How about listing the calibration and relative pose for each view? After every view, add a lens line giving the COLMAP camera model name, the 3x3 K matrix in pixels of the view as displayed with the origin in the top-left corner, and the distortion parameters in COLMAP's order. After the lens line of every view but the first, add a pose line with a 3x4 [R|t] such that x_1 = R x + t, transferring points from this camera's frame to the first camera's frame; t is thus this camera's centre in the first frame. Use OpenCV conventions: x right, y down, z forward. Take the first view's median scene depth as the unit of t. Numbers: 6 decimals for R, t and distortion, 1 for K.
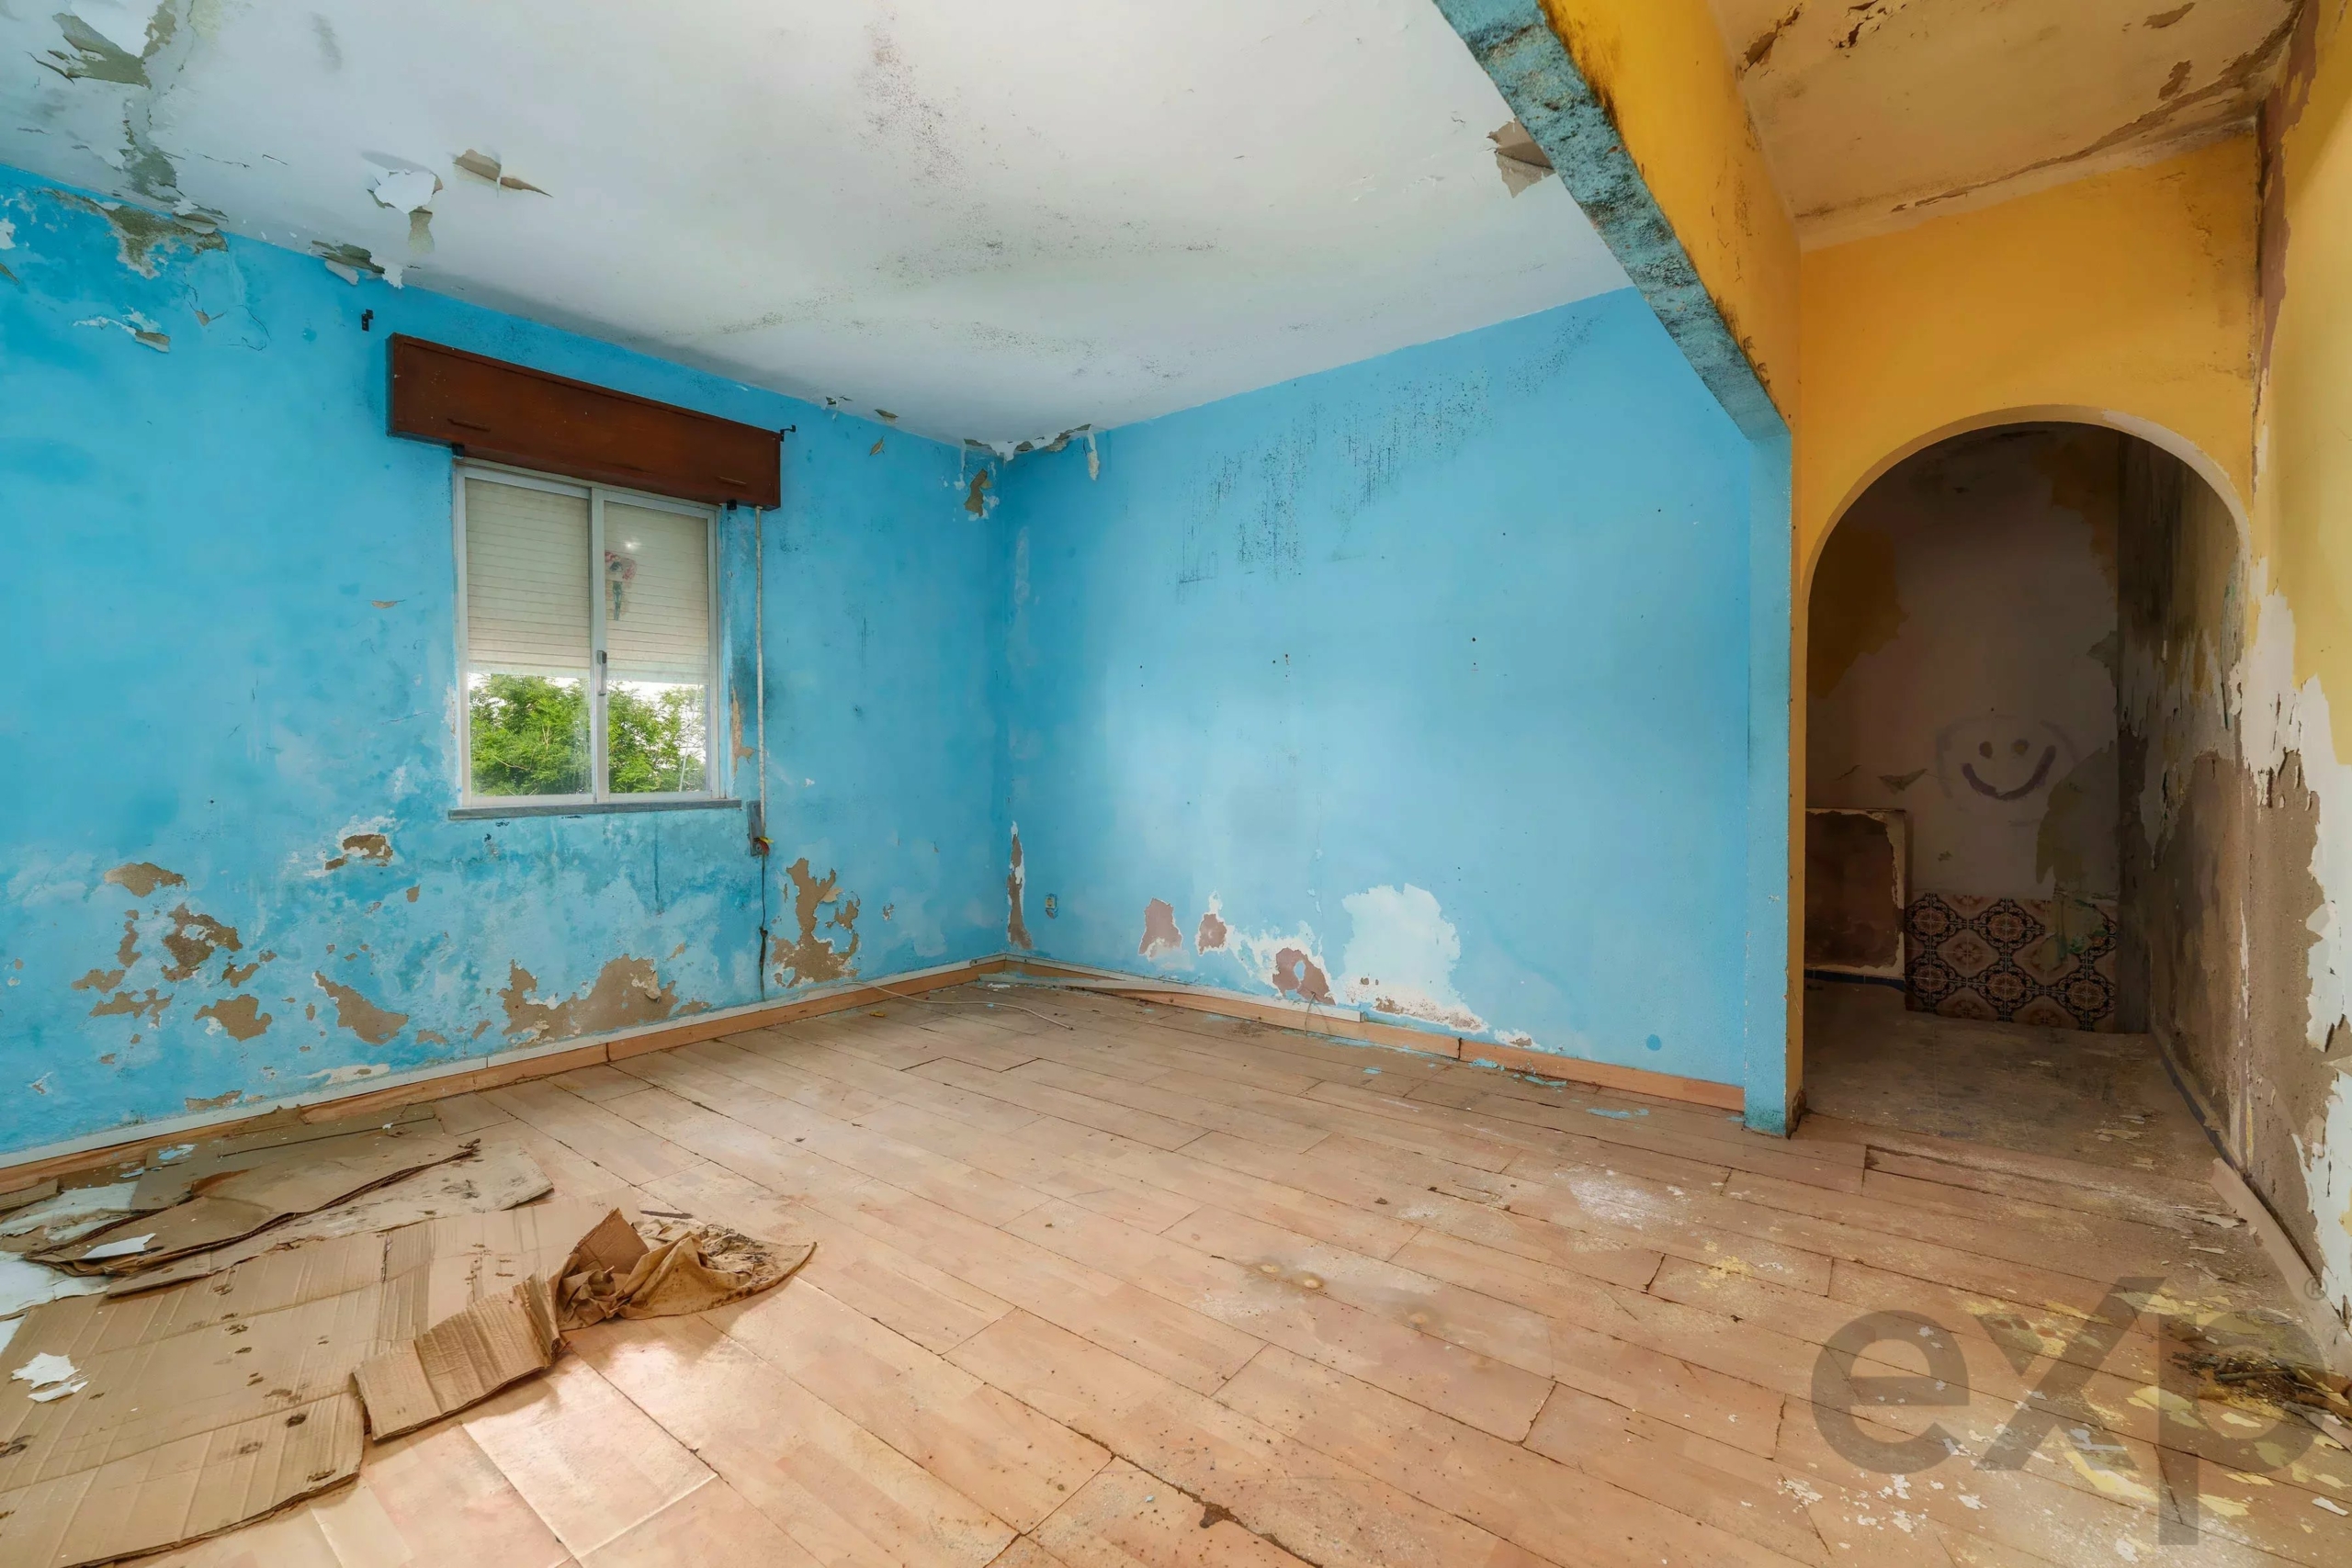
lens RADIAL K [[928.0, 0, 1184.3], [0, 928.0, 761.3], [0, 0, 1]] dist [-0.000881, -0.000374]
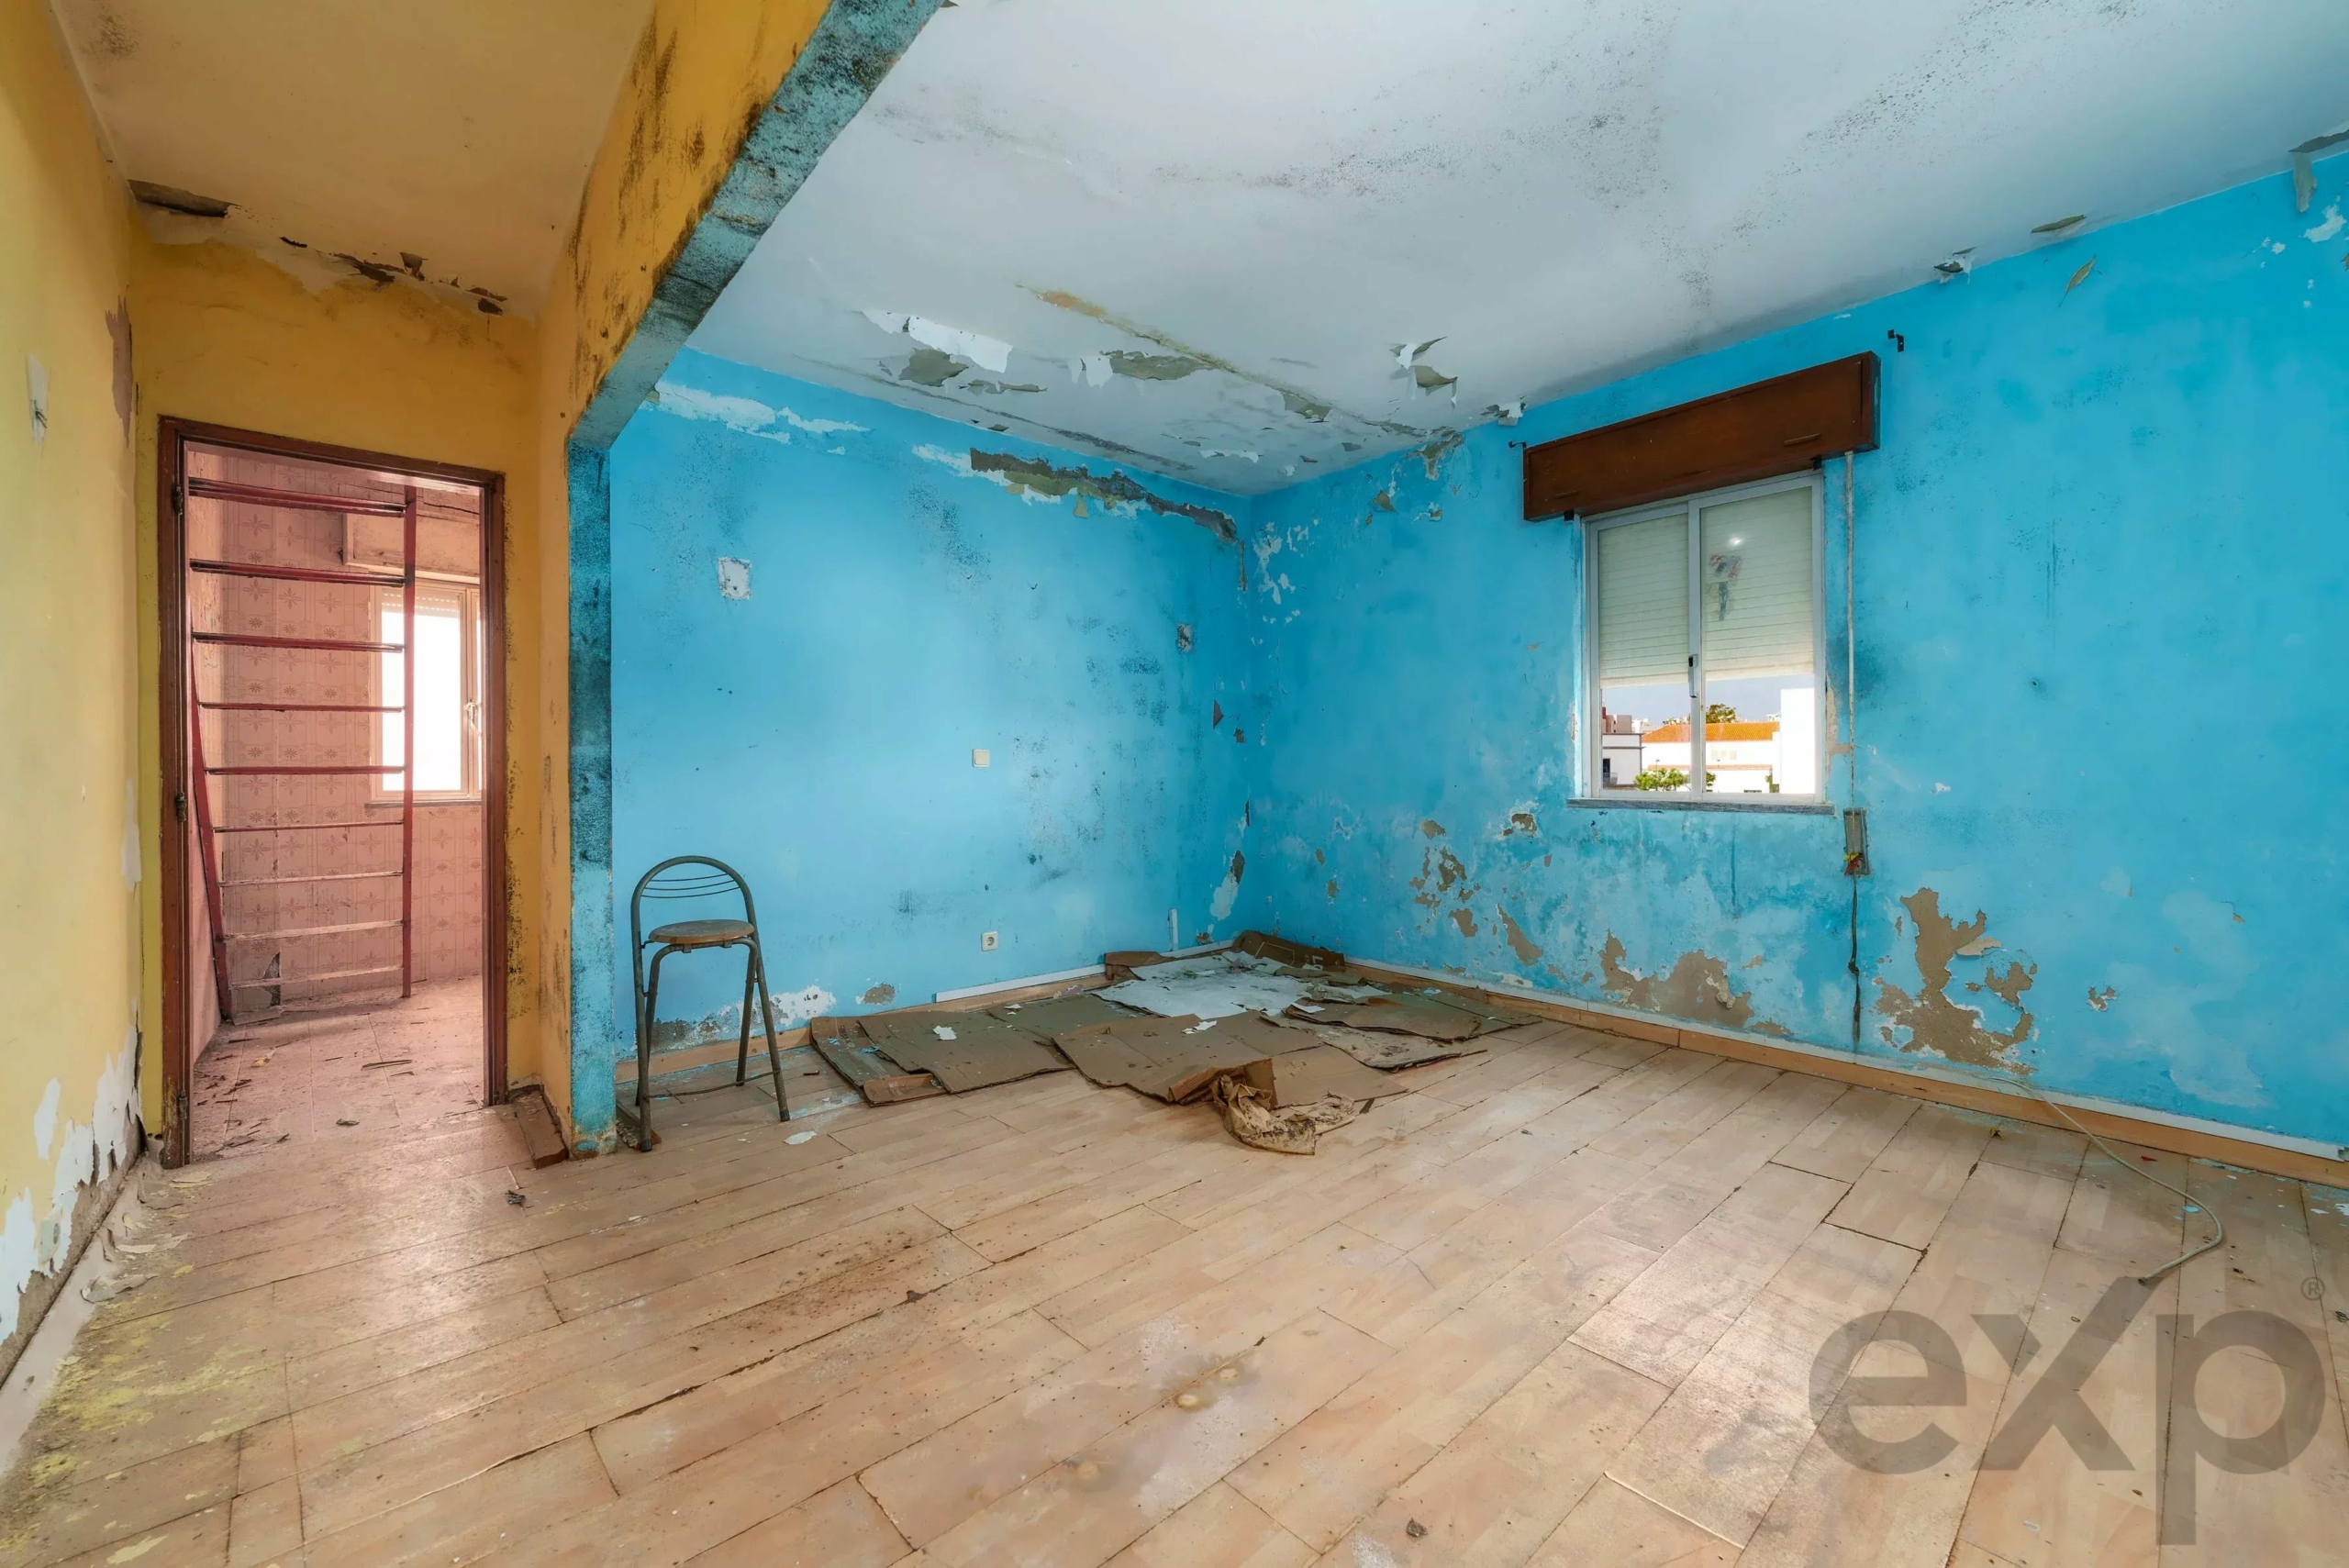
lens RADIAL K [[930.5, 0, 1163.4], [0, 930.5, 755.3], [0, 0, 1]] dist [0.000122, -0.000148]
pose [[-0.155141, -0.003974, -0.987884, 0.567000], [0.005244, 0.999975, -0.004847, -0.004639], [0.987878, -0.005932, -0.155117, 0.654201]]
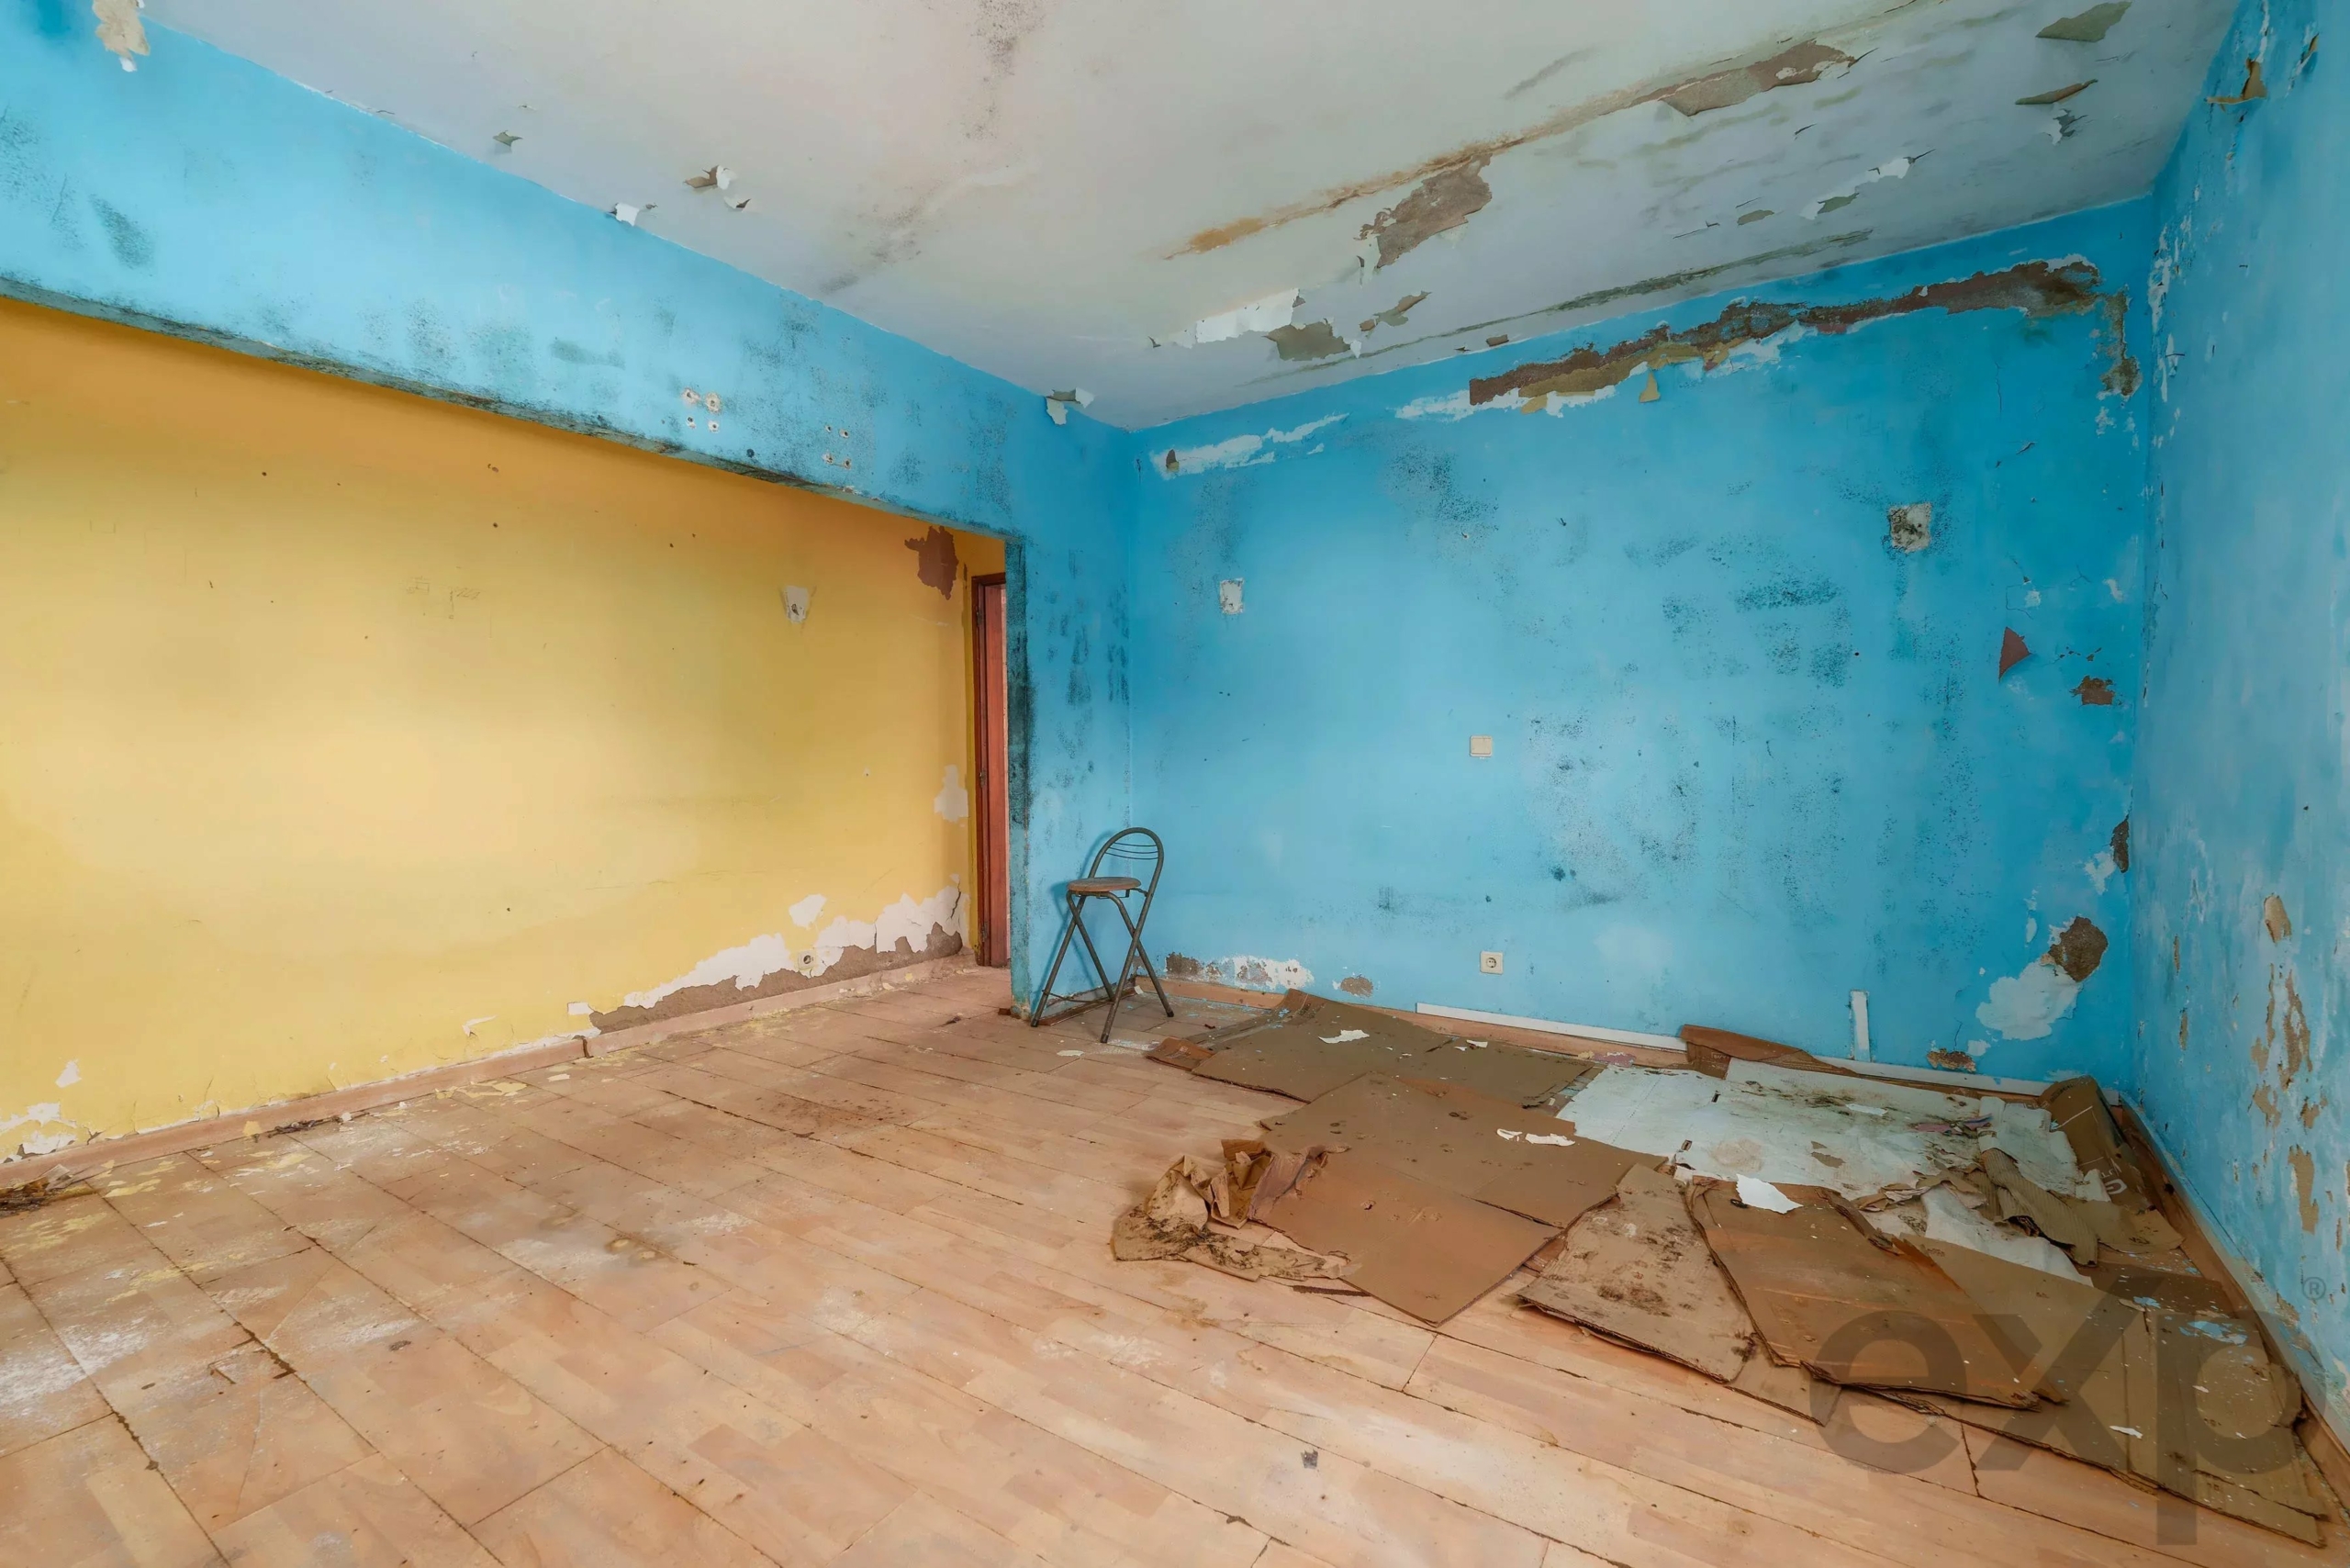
lens RADIAL K [[968.8, 0, 1255.9], [0, 968.8, 784.0], [0, 0, 1]] dist [-0.001223, -0.000275]
pose [[-0.988506, 0.019654, -0.149898, -0.261131], [0.015762, 0.999508, 0.027111, 0.001288], [0.150357, 0.024437, -0.988330, 1.313183]]
